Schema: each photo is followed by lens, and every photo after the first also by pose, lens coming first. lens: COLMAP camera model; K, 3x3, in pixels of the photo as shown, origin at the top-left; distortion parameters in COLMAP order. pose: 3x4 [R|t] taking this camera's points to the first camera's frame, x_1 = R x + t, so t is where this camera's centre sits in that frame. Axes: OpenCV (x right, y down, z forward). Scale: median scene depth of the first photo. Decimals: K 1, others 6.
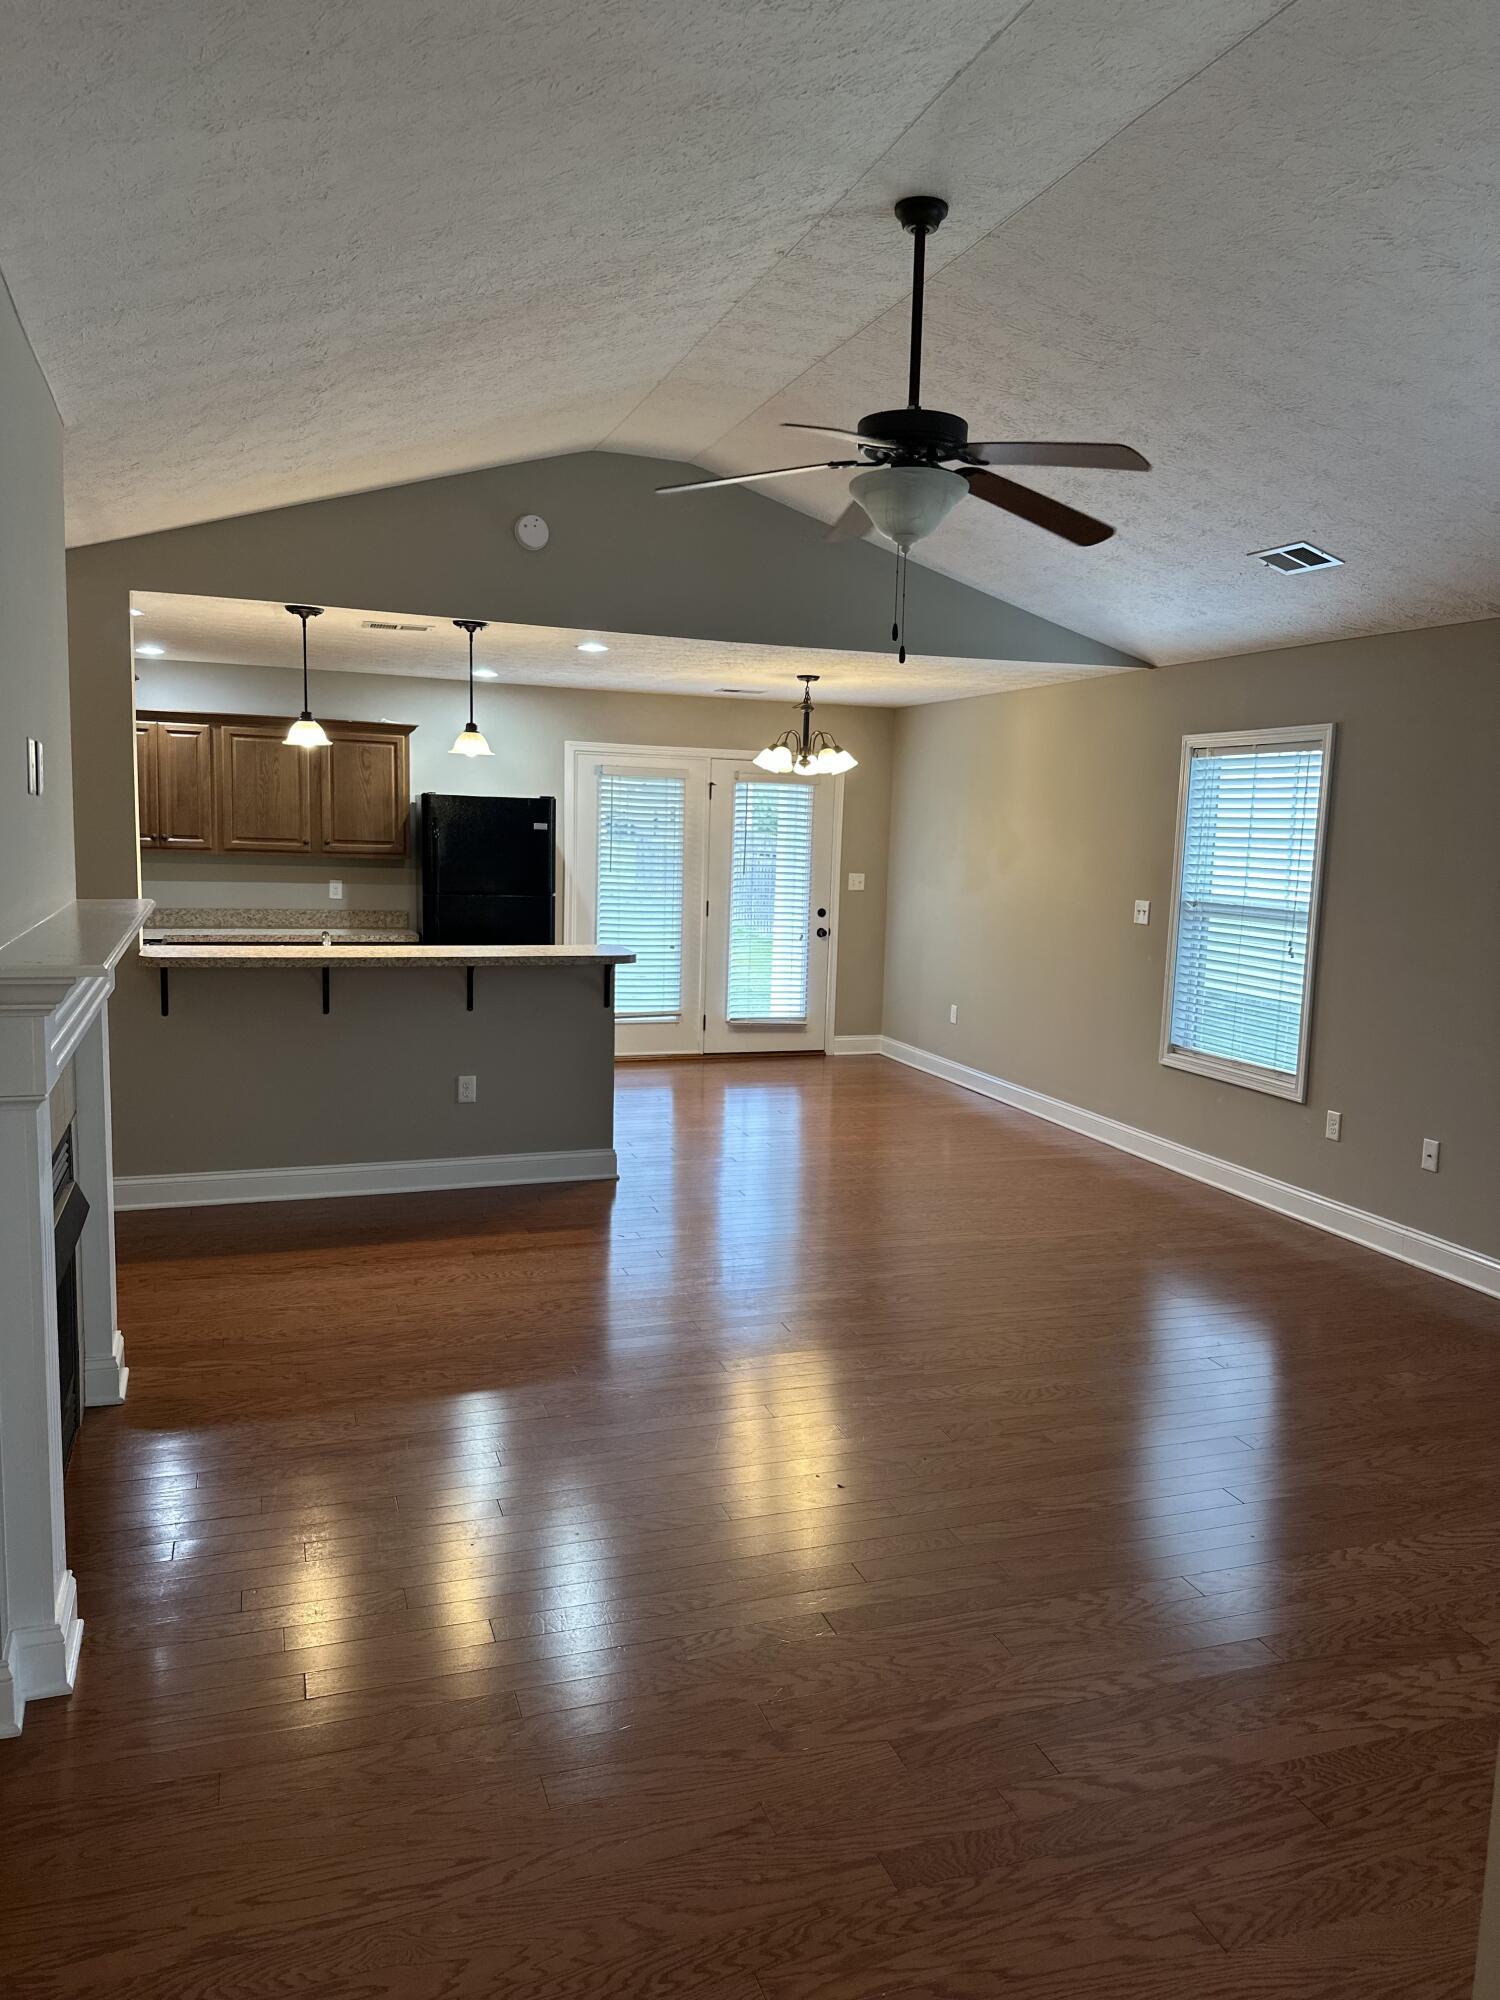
lens RADIAL K [[1399.7, 0, 755.0], [0, 1399.7, 1005.3], [0, 0, 1]] dist [0.069163, -0.077379]
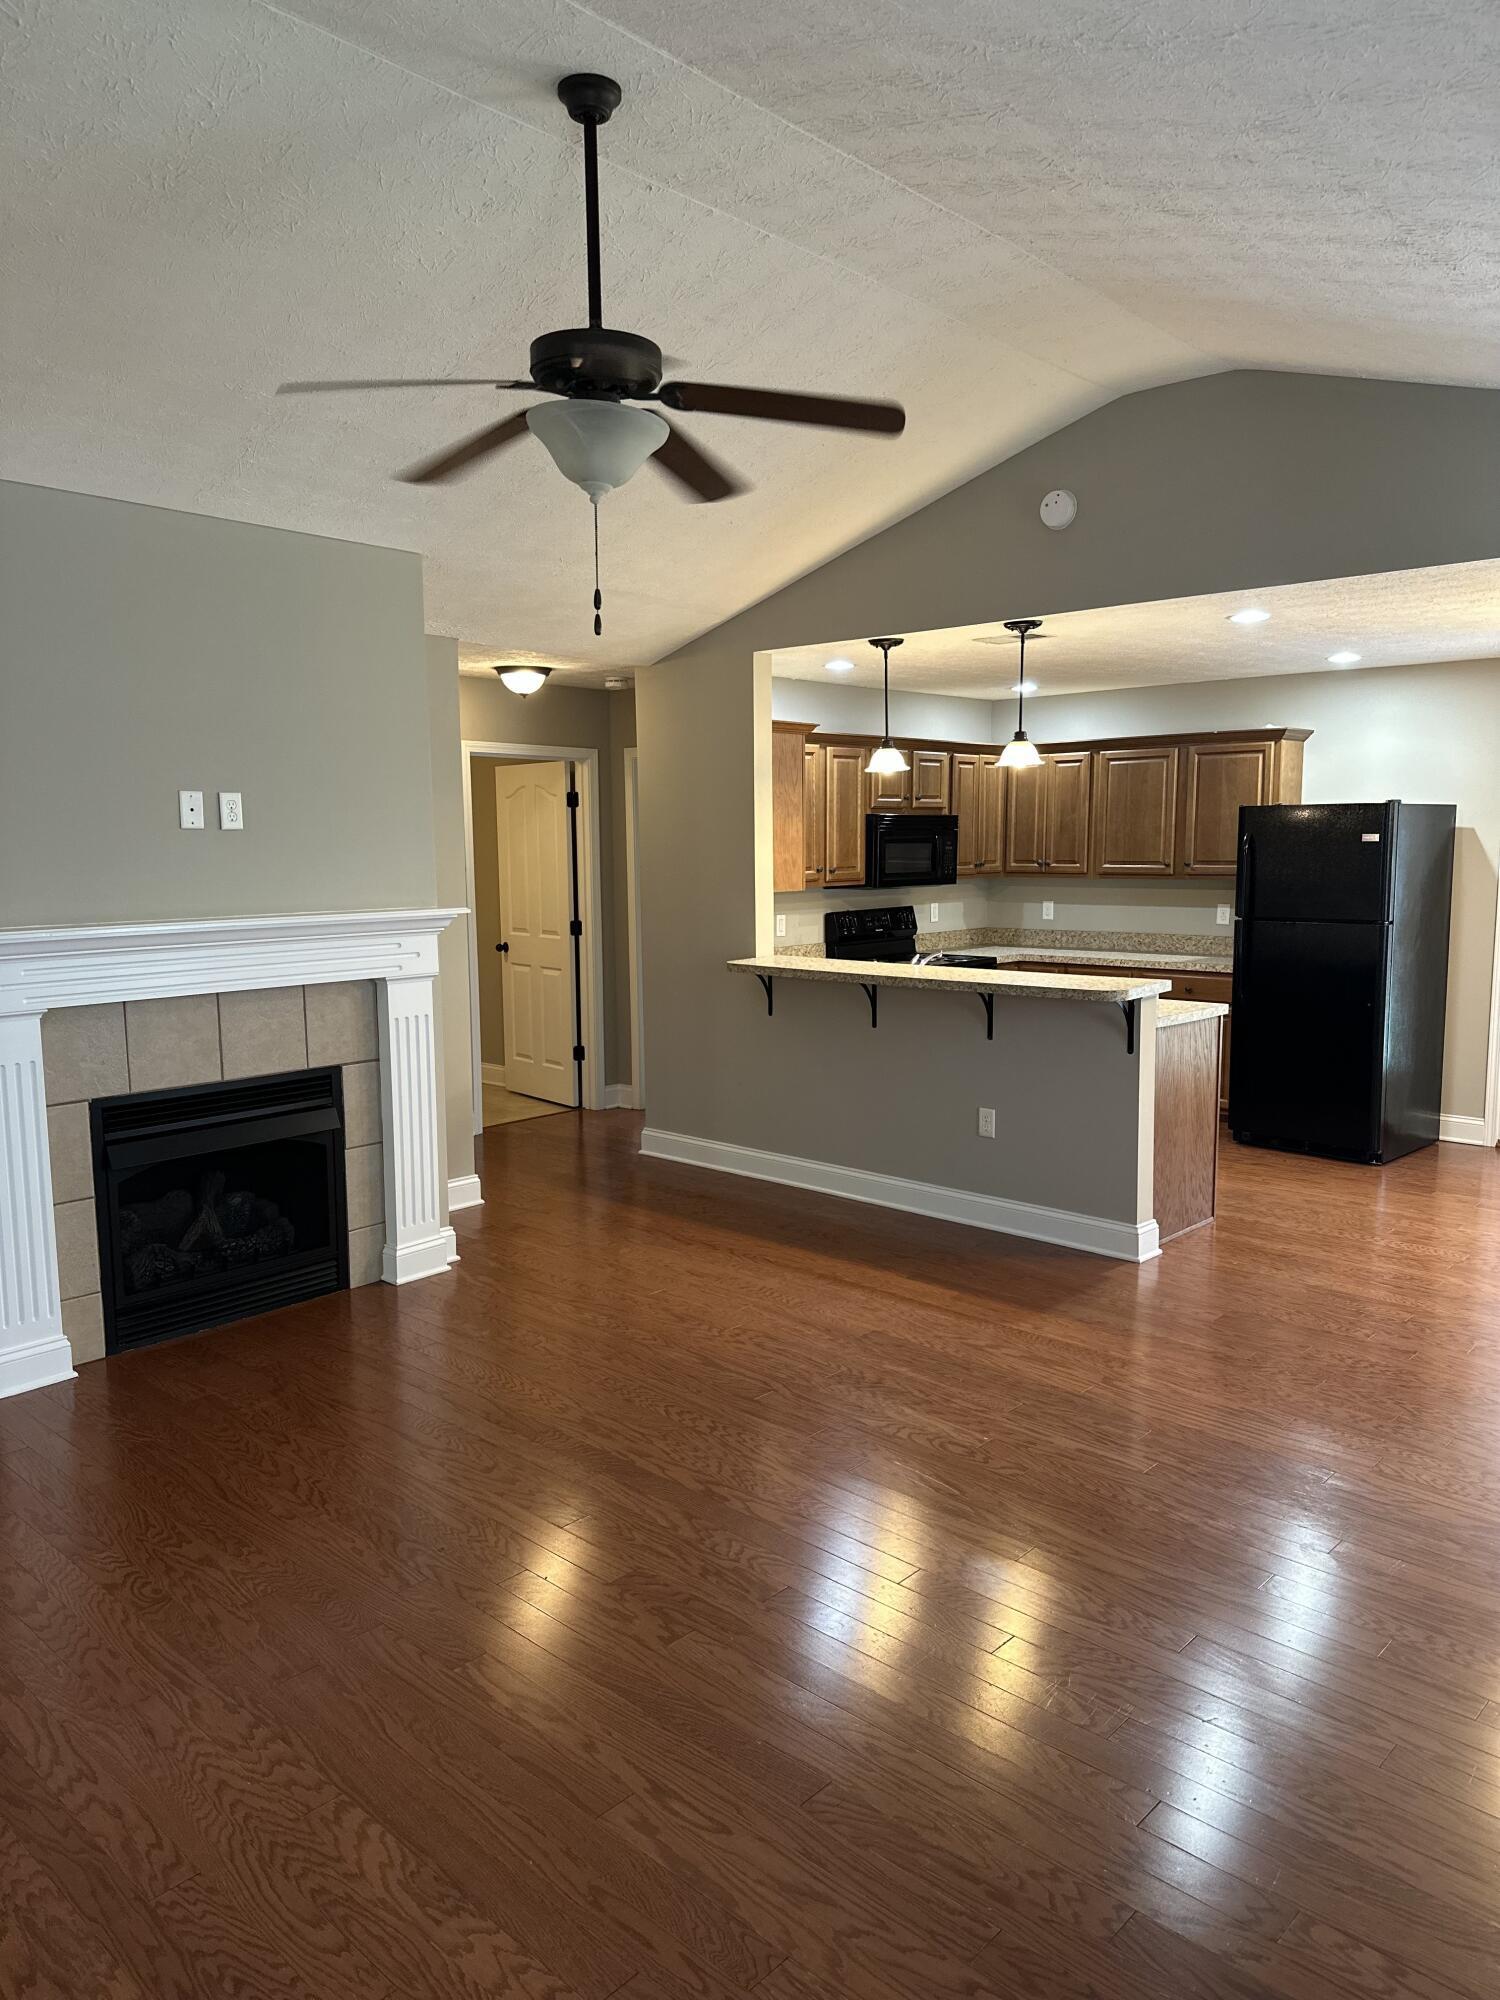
lens RADIAL K [[1399.7, 0, 755.0], [0, 1399.7, 1005.3], [0, 0, 1]] dist [0.069163, -0.077379]
pose [[0.462548, 0.070779, -0.883764, 0.545010], [-0.091090, 0.995327, 0.032039, -0.034052], [0.881902, 0.065682, 0.466834, 0.420160]]
